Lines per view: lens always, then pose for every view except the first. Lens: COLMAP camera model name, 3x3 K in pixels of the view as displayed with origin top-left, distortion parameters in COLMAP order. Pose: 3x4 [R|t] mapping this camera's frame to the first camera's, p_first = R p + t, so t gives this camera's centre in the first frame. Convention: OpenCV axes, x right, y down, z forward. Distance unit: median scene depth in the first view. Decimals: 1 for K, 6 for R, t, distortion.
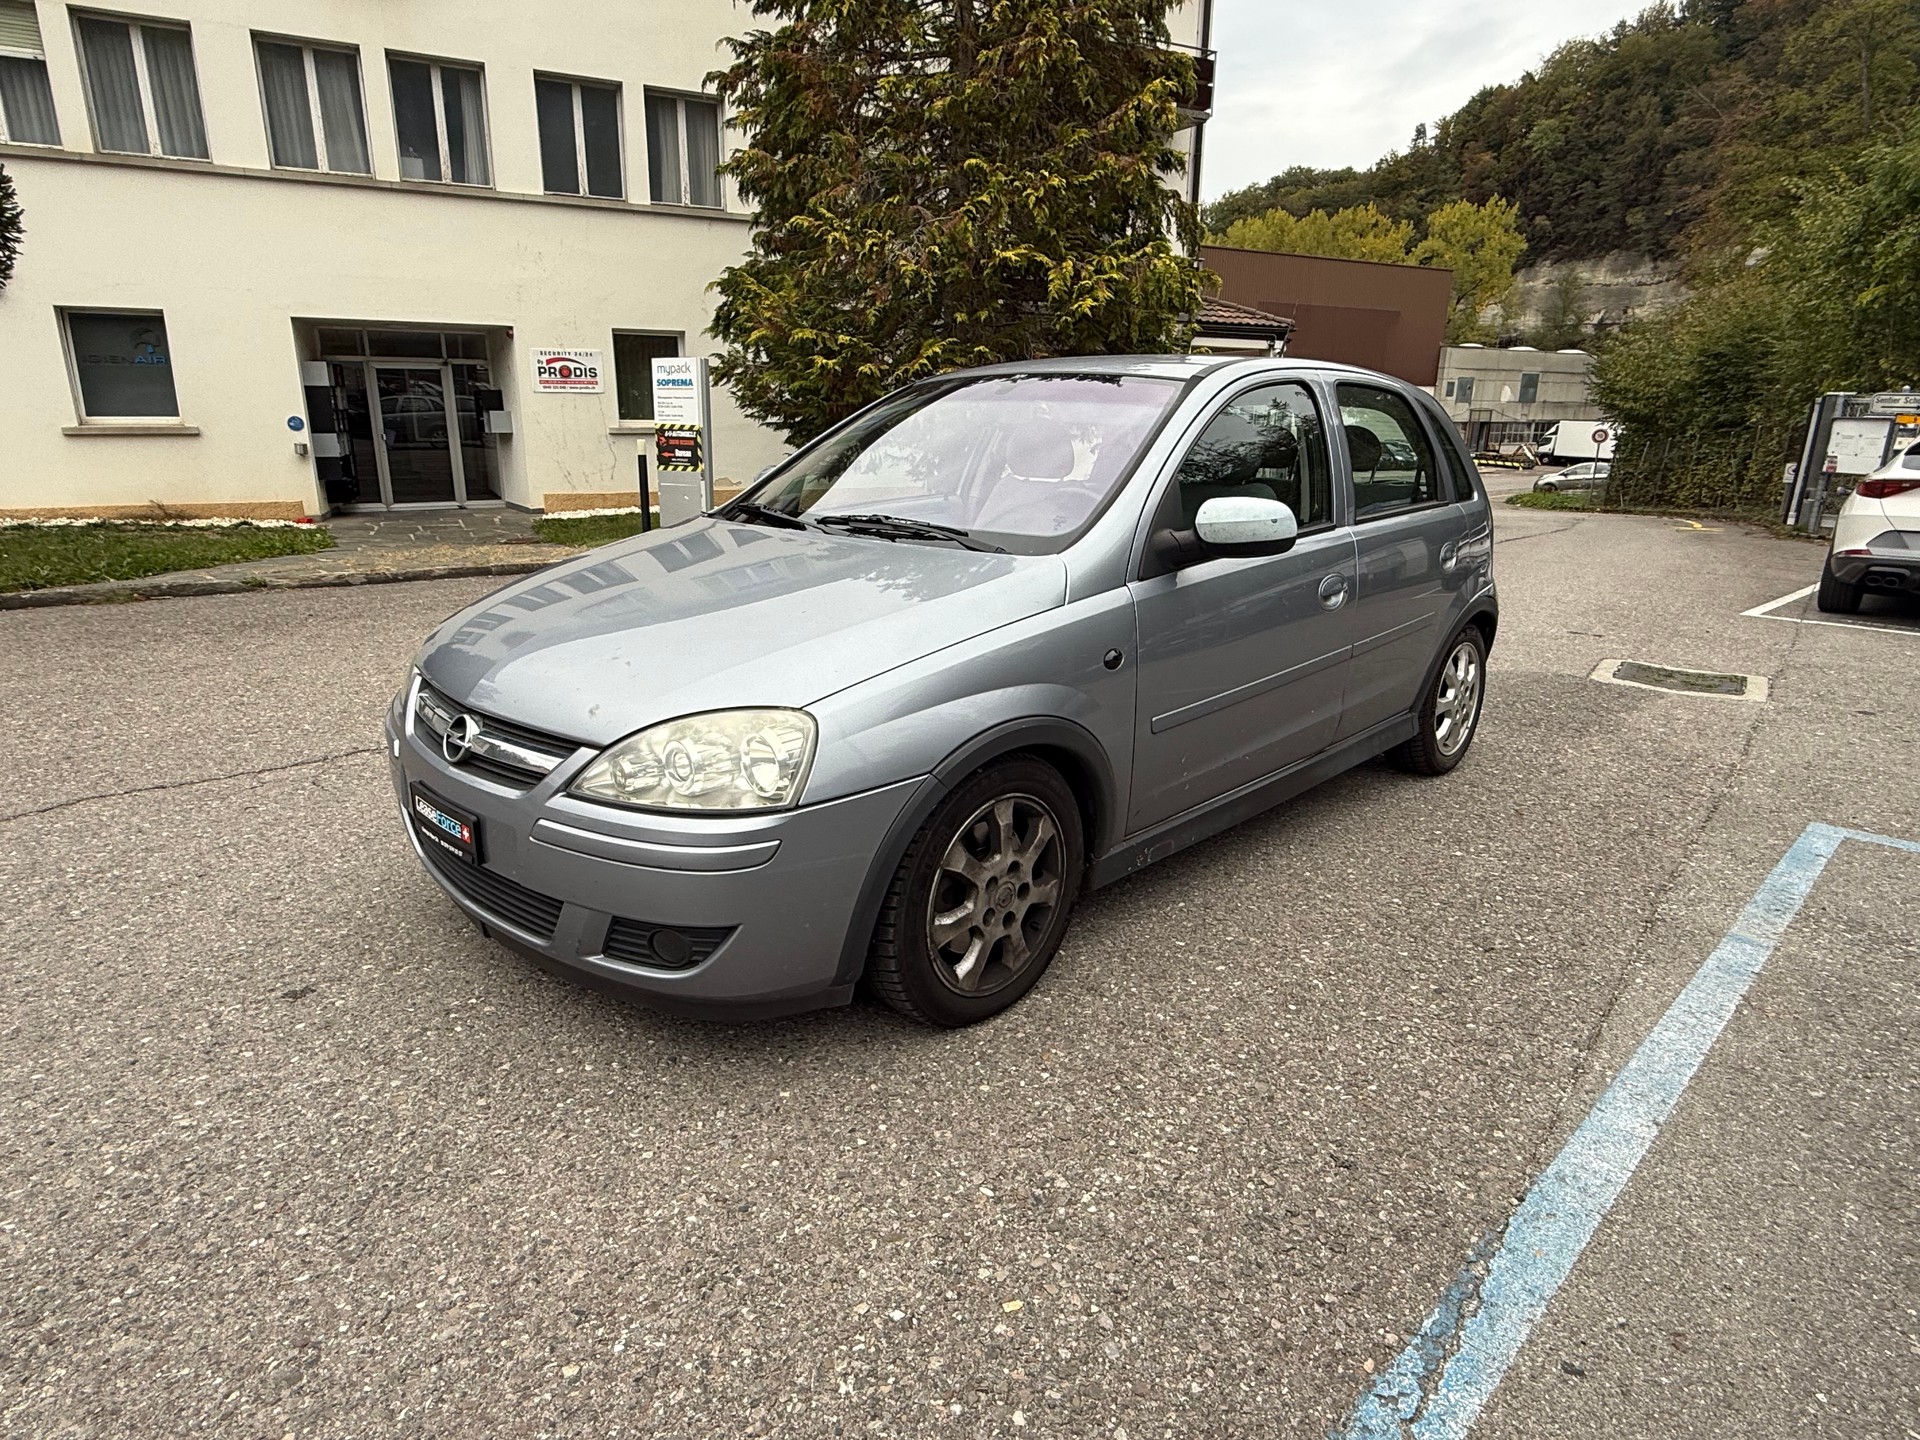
lens RADIAL K [[1080.3, 0, 977.0], [0, 1080.3, 692.7], [0, 0, 1]] dist [-0.005851, 0.002339]
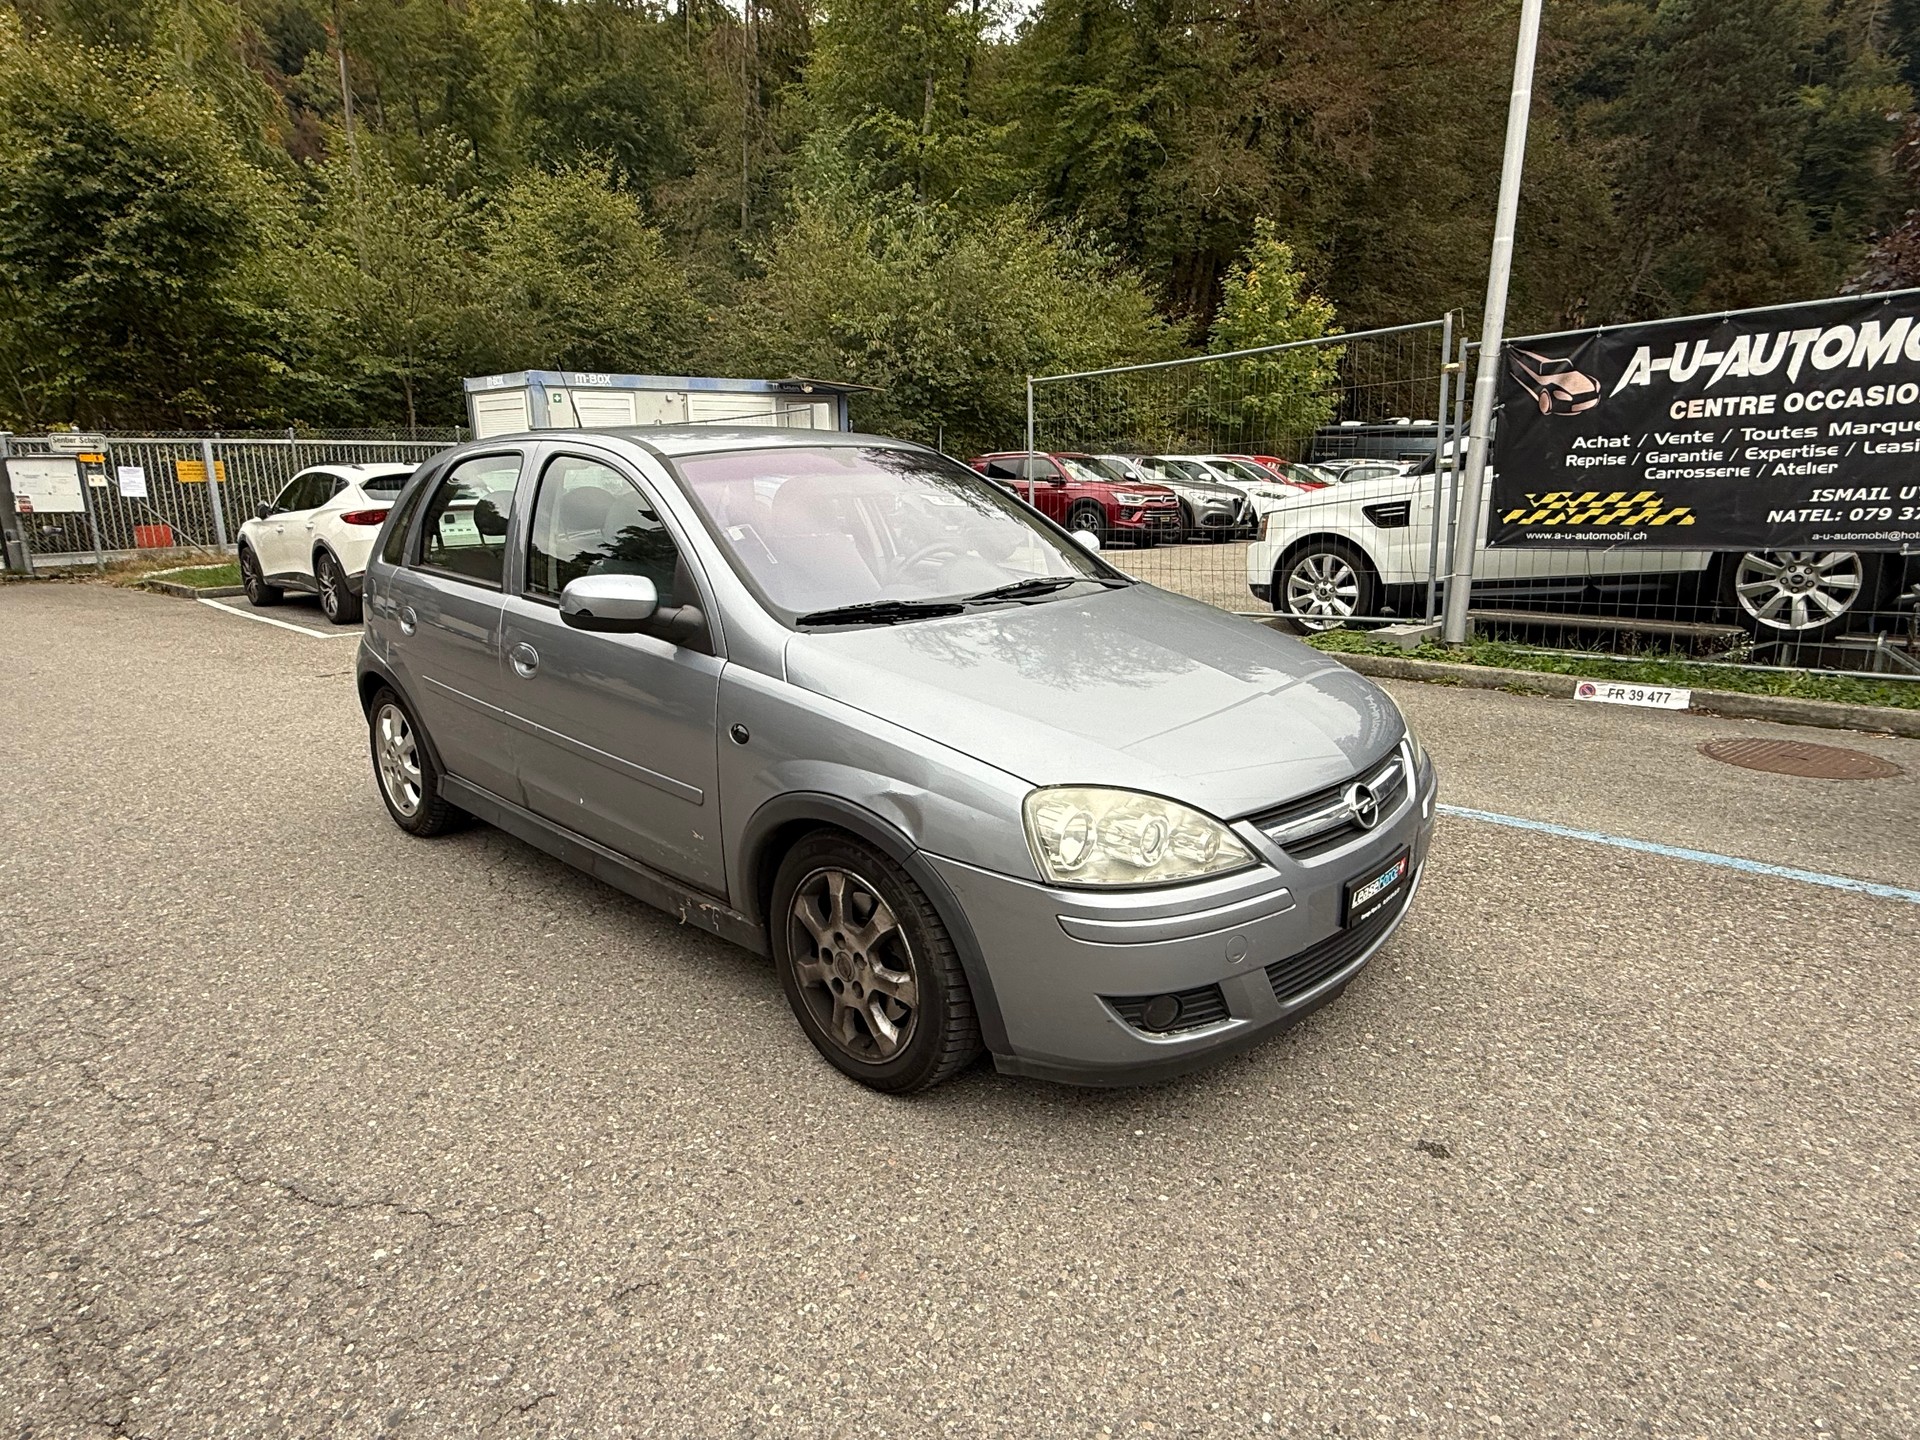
lens RADIAL K [[1080.3, 0, 950.2], [0, 1080.3, 688.2], [0, 0, 1]] dist [-0.005851, 0.002339]
pose [[0.007591, -0.224036, 0.974551, -0.265560], [0.255348, 0.942704, 0.214725, -0.070779], [-0.966819, 0.247219, 0.064363, 0.230946]]
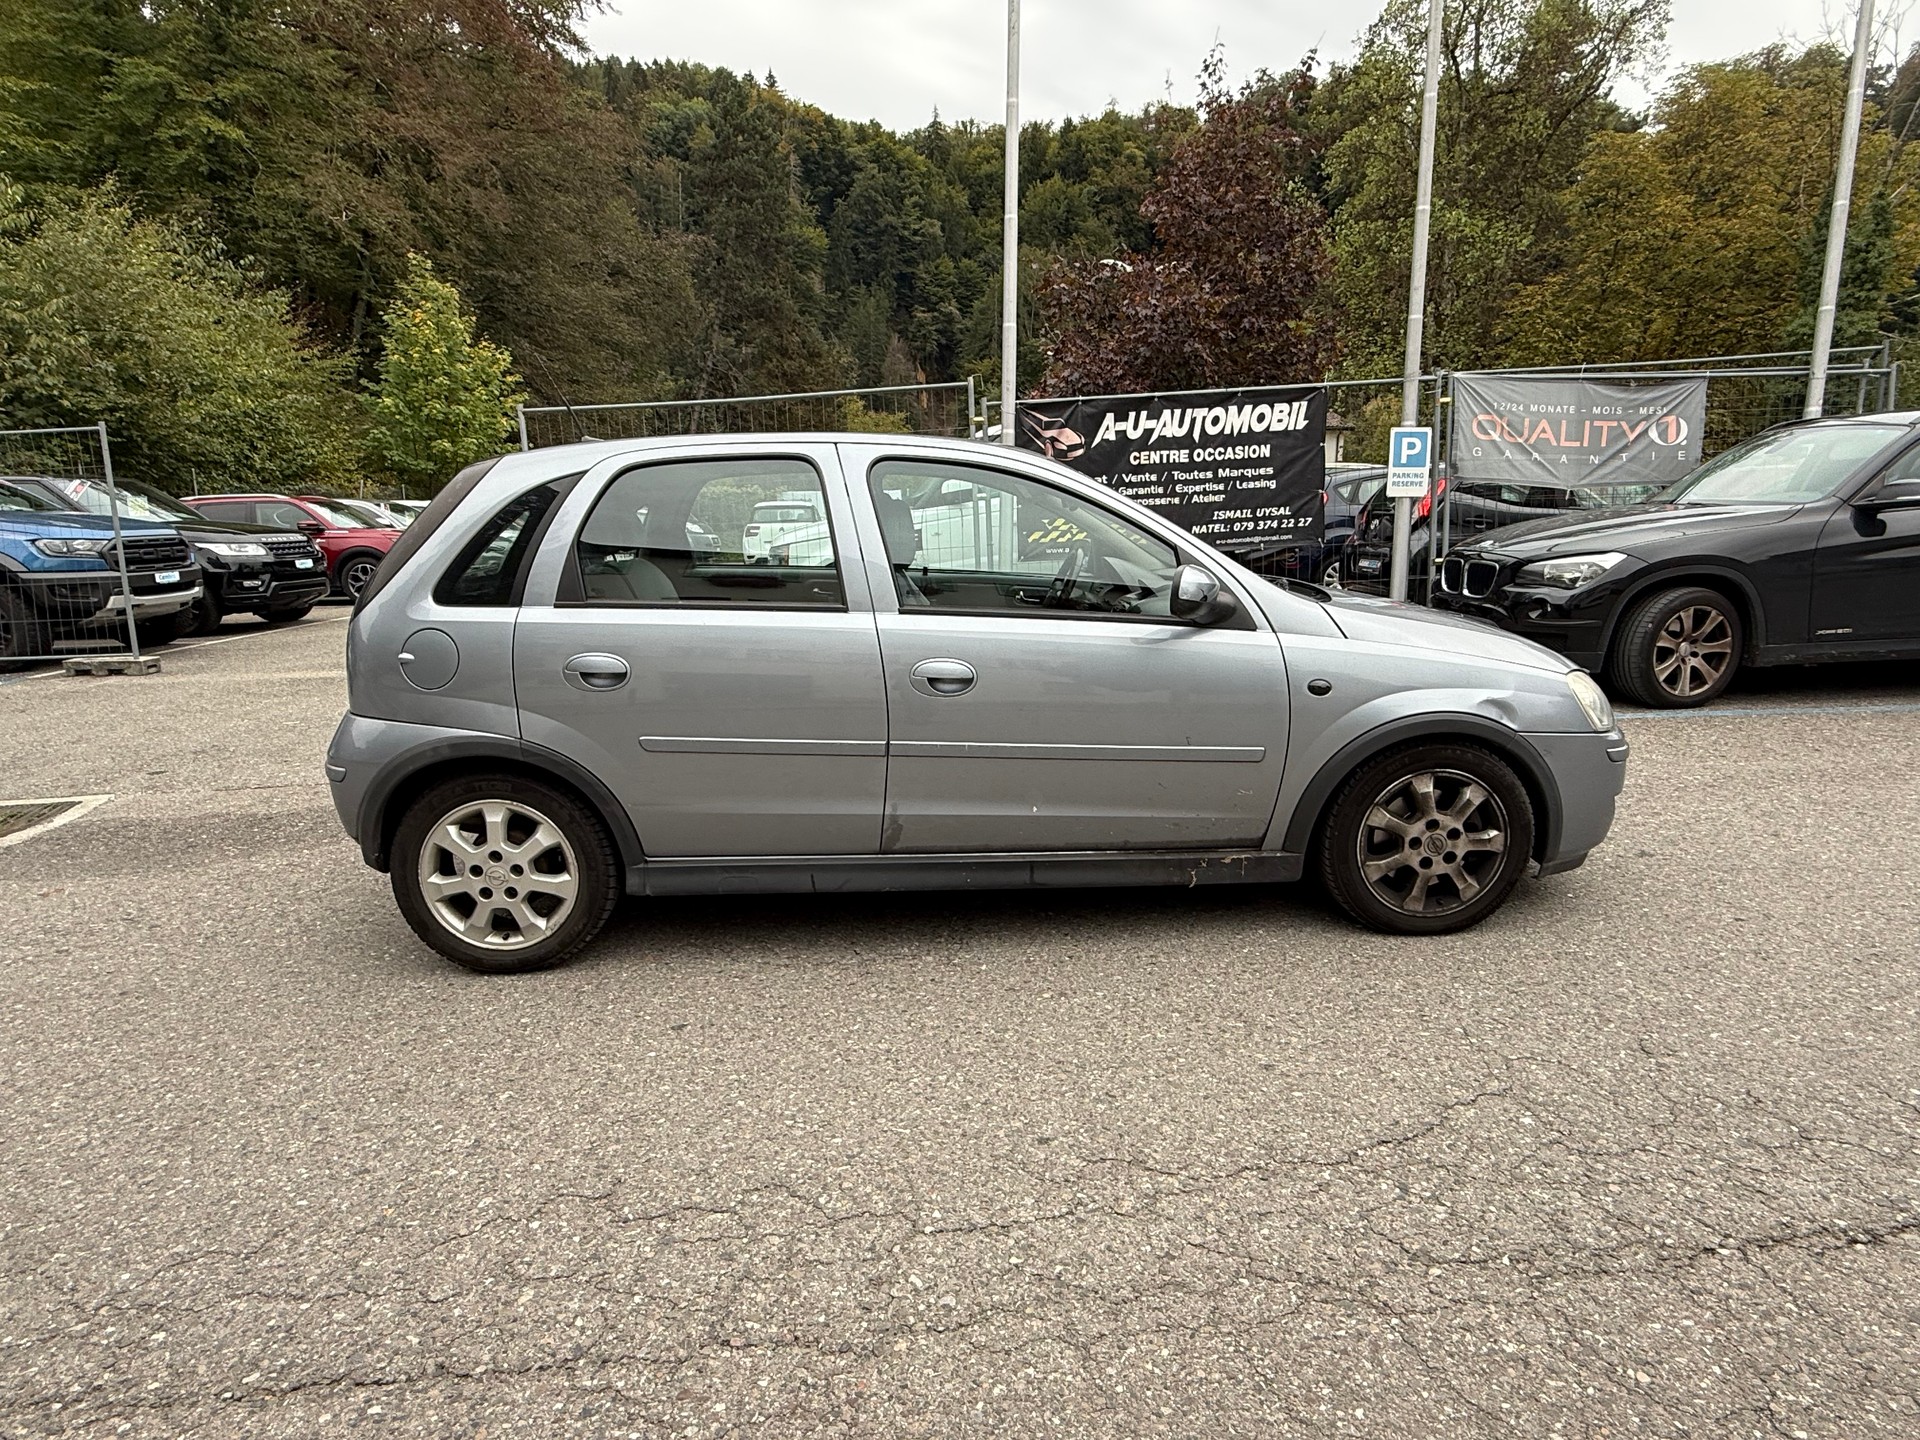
lens RADIAL K [[1080.3, 0, 938.0], [0, 1080.3, 703.0], [0, 0, 1]] dist [-0.005851, 0.002339]
pose [[-0.706411, -0.139748, 0.693868, -0.180027], [0.171164, 0.917491, 0.359045, -0.127390], [-0.686794, 0.372399, -0.624206, 0.492774]]
